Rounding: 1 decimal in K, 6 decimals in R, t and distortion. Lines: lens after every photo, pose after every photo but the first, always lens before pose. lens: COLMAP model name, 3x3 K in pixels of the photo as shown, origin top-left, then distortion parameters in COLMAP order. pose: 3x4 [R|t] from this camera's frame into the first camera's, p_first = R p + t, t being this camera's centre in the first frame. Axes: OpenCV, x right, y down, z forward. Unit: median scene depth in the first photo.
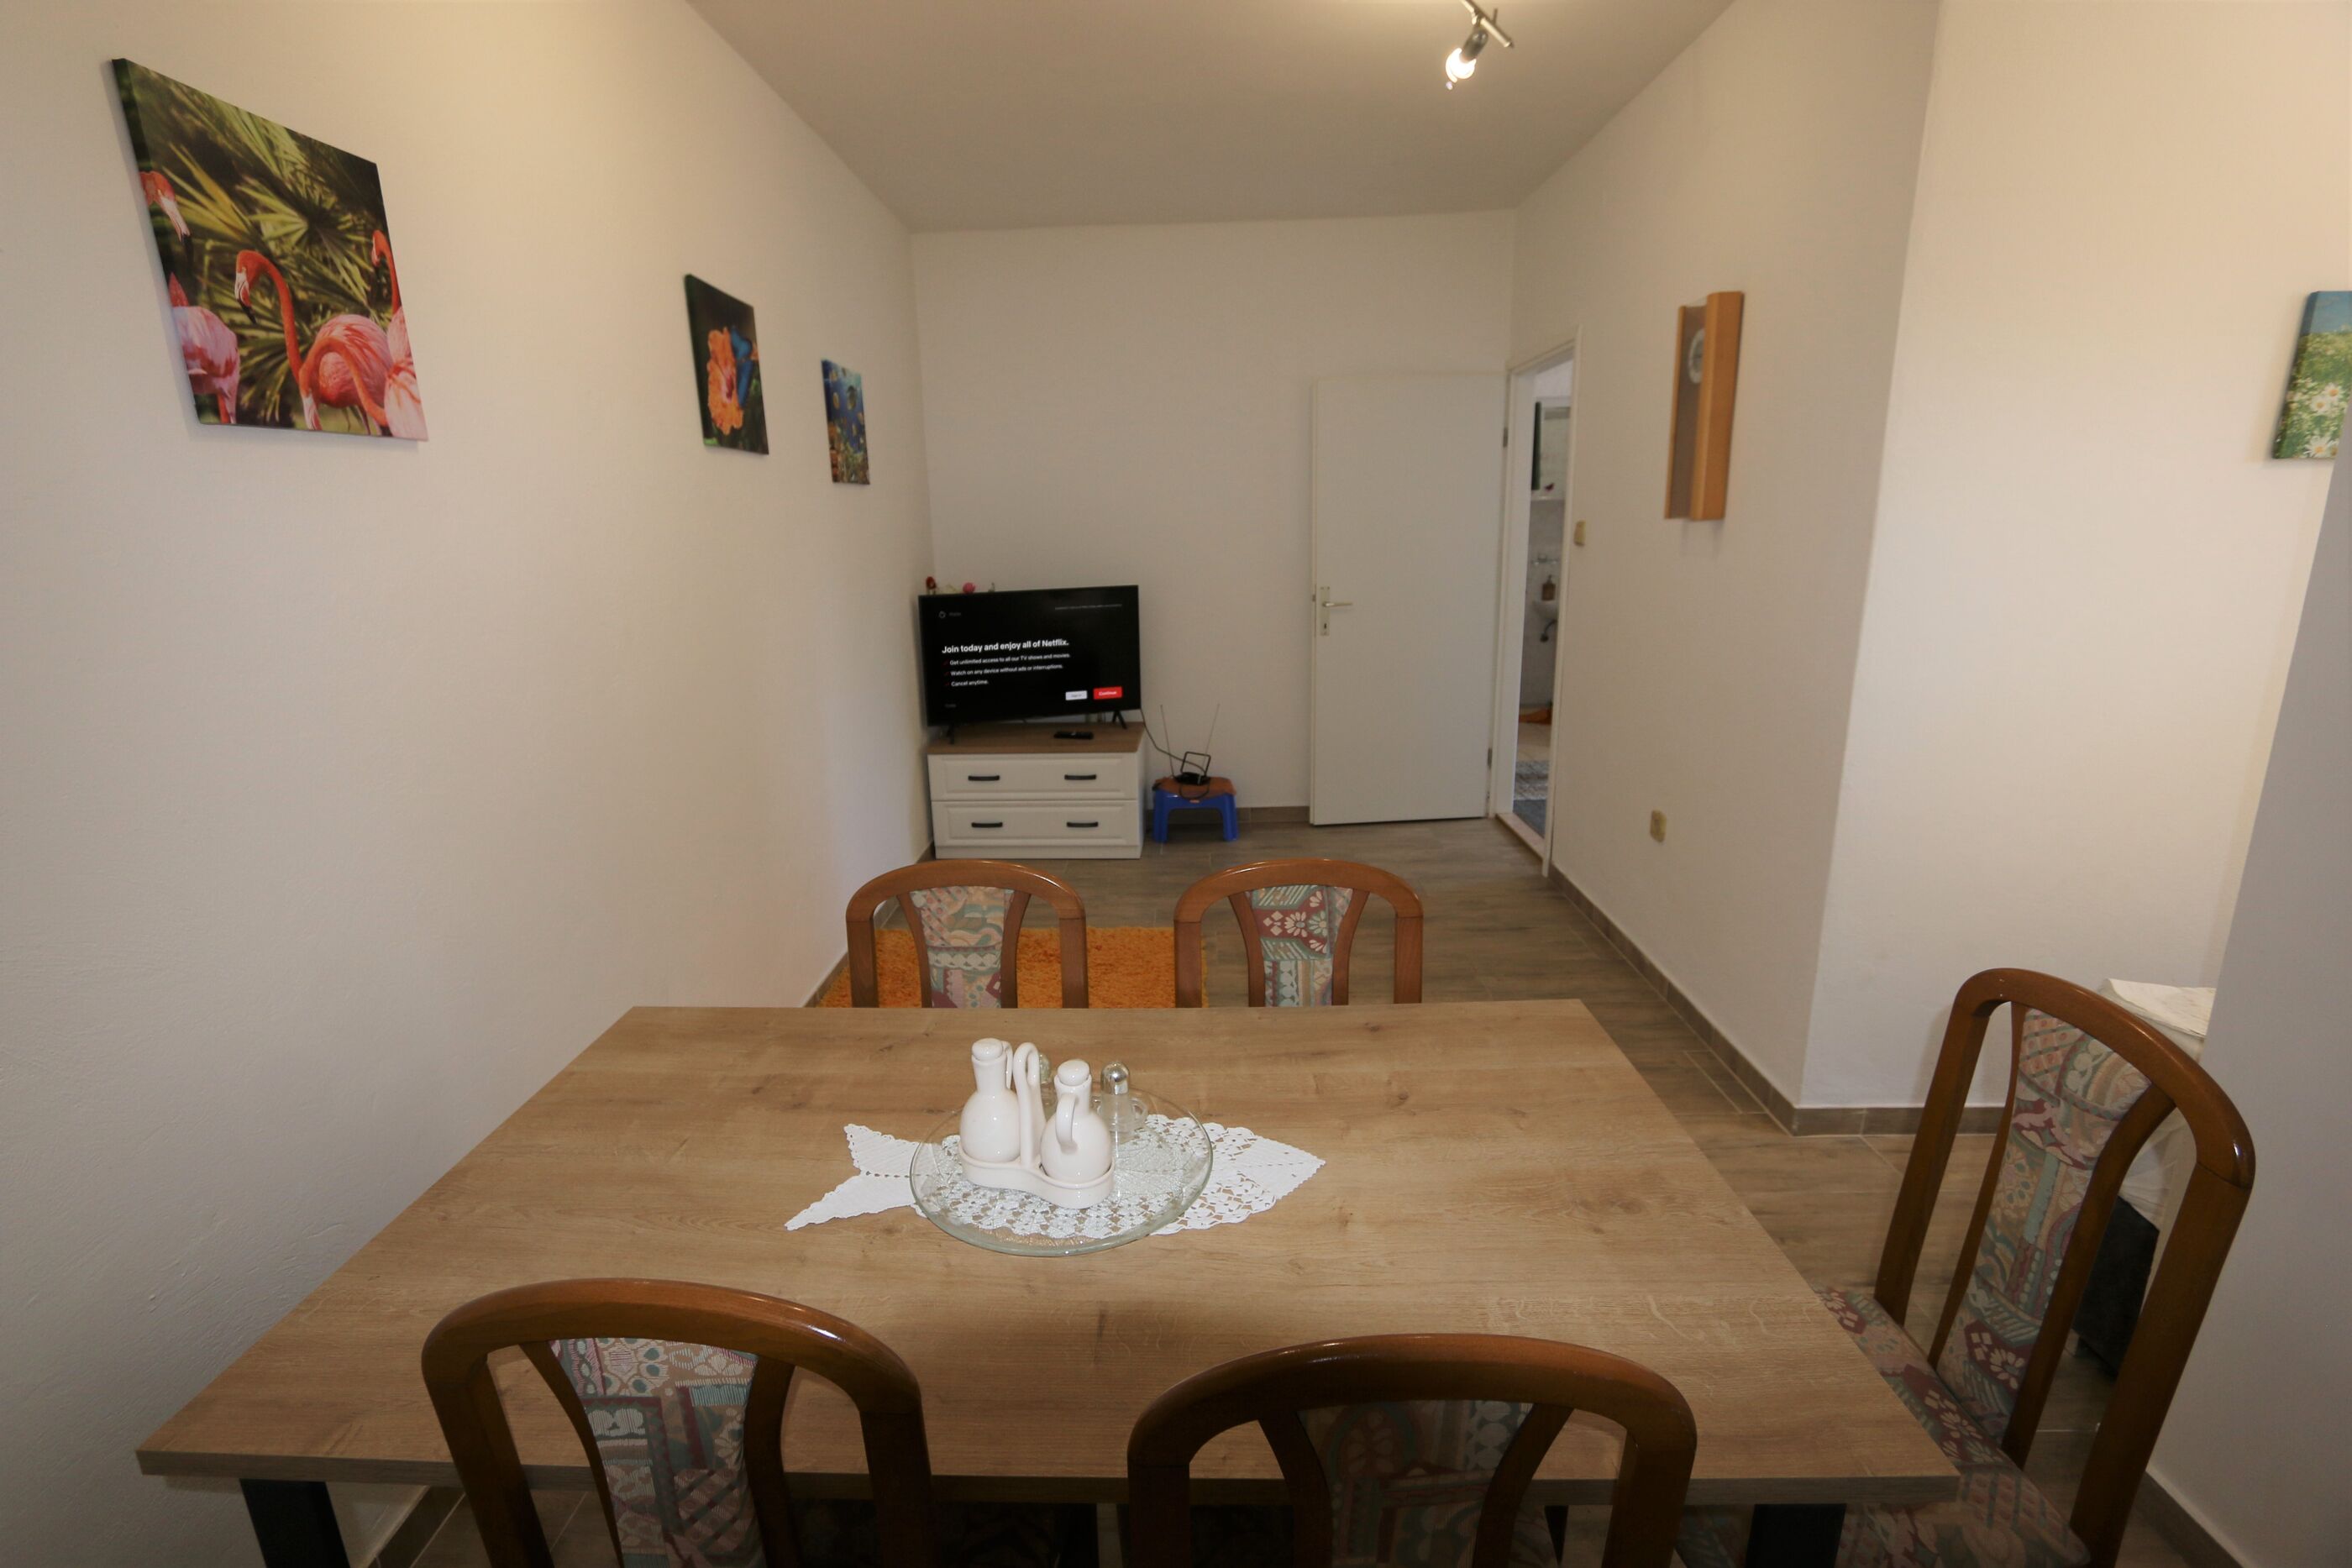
lens RADIAL K [[1090.7, 0, 1143.7], [0, 1090.7, 790.5], [0, 0, 1]] dist [-0.017655, 0.003271]
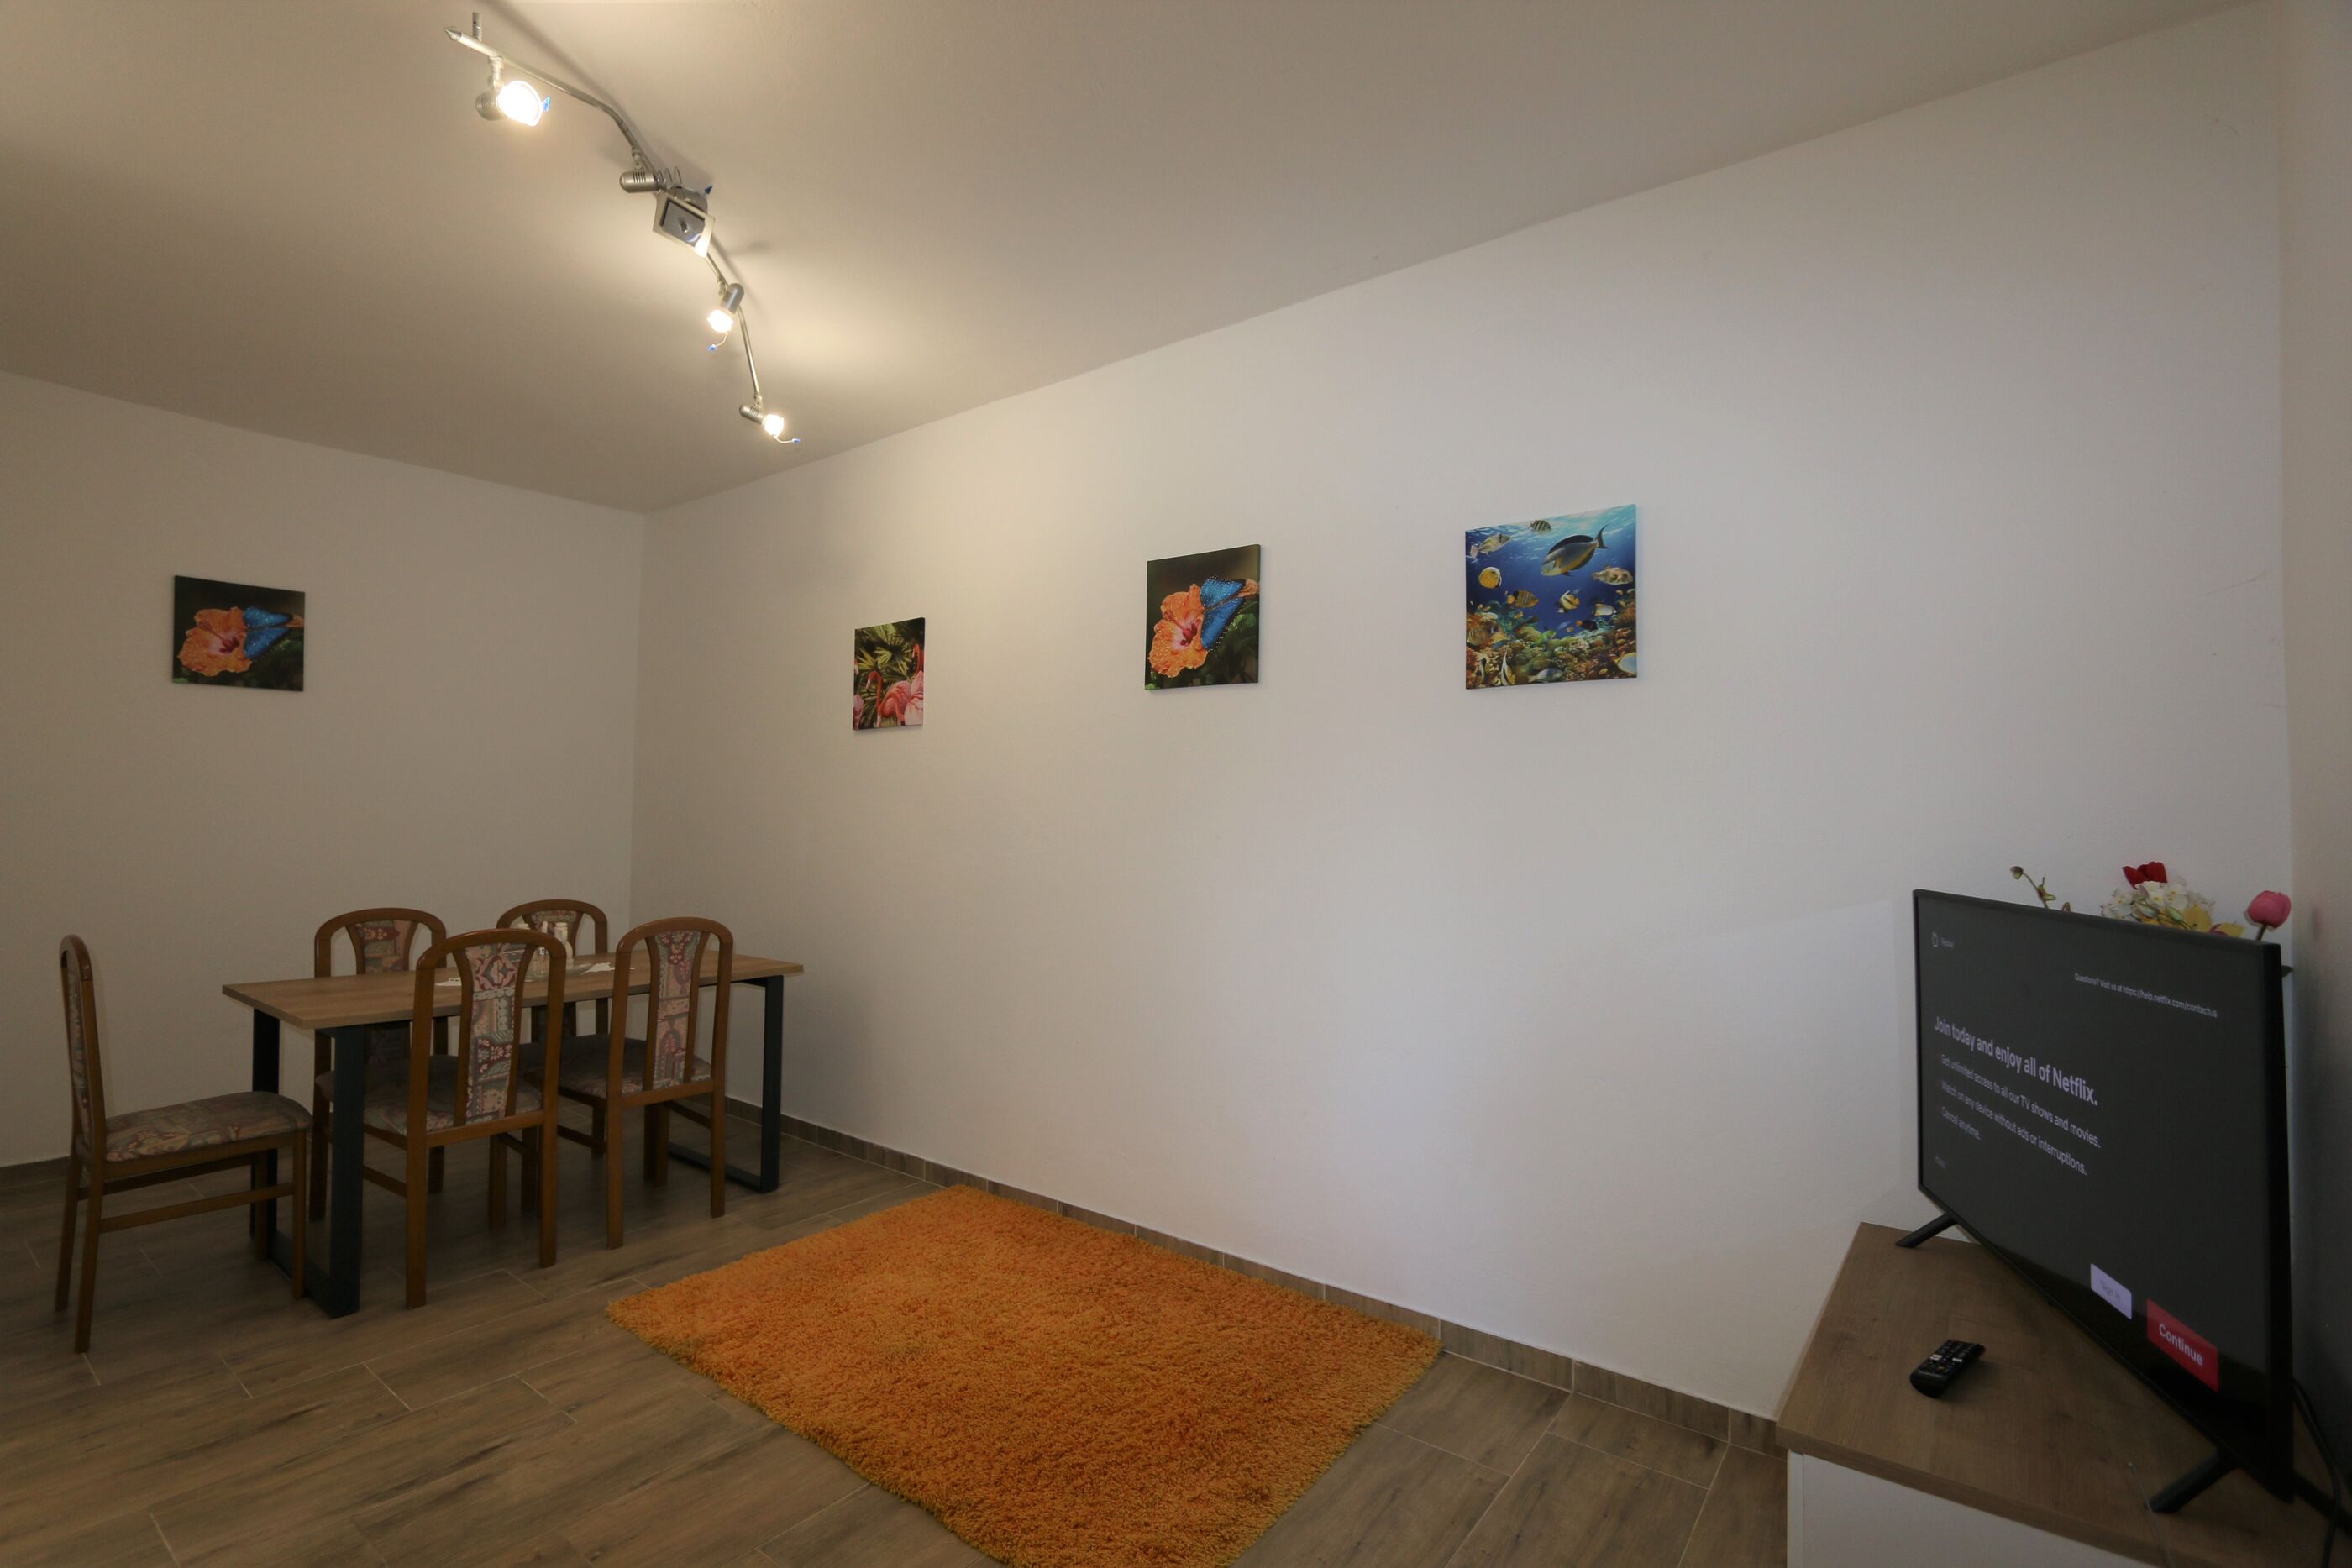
lens RADIAL K [[1090.7, 0, 1143.7], [0, 1090.7, 790.5], [0, 0, 1]] dist [-0.017655, 0.003271]
pose [[-0.596107, -0.030743, -0.802316, 1.032040], [-0.210079, 0.970427, 0.118901, -0.643948], [0.774934, 0.239428, -0.584937, 3.147929]]
